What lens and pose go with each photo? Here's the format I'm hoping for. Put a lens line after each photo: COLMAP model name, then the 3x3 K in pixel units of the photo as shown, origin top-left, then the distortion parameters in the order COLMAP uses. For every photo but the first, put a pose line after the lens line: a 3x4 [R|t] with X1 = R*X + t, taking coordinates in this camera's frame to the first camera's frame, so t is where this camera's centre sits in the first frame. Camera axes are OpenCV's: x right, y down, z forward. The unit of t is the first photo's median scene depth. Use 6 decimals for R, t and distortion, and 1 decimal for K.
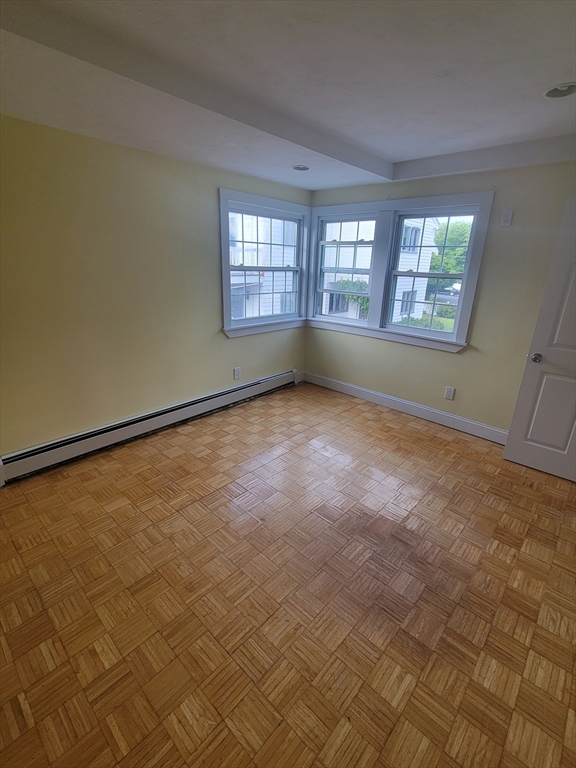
lens RADIAL K [[353.7, 0, 293.0], [0, 353.7, 383.1], [0, 0, 1]] dist [-0.000184, -0.000190]
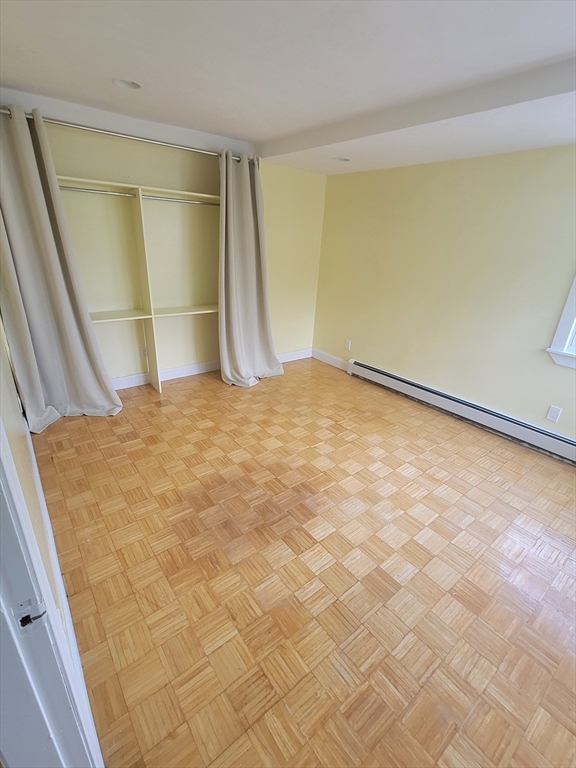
lens RADIAL K [[353.7, 0, 293.0], [0, 353.7, 383.1], [0, 0, 1]] dist [-0.000184, -0.000190]
pose [[-0.159641, 0.339348, -0.927016, 0.725571], [-0.372444, 0.848956, 0.374911, -0.191136], [0.914221, 0.405113, -0.009140, 0.569896]]
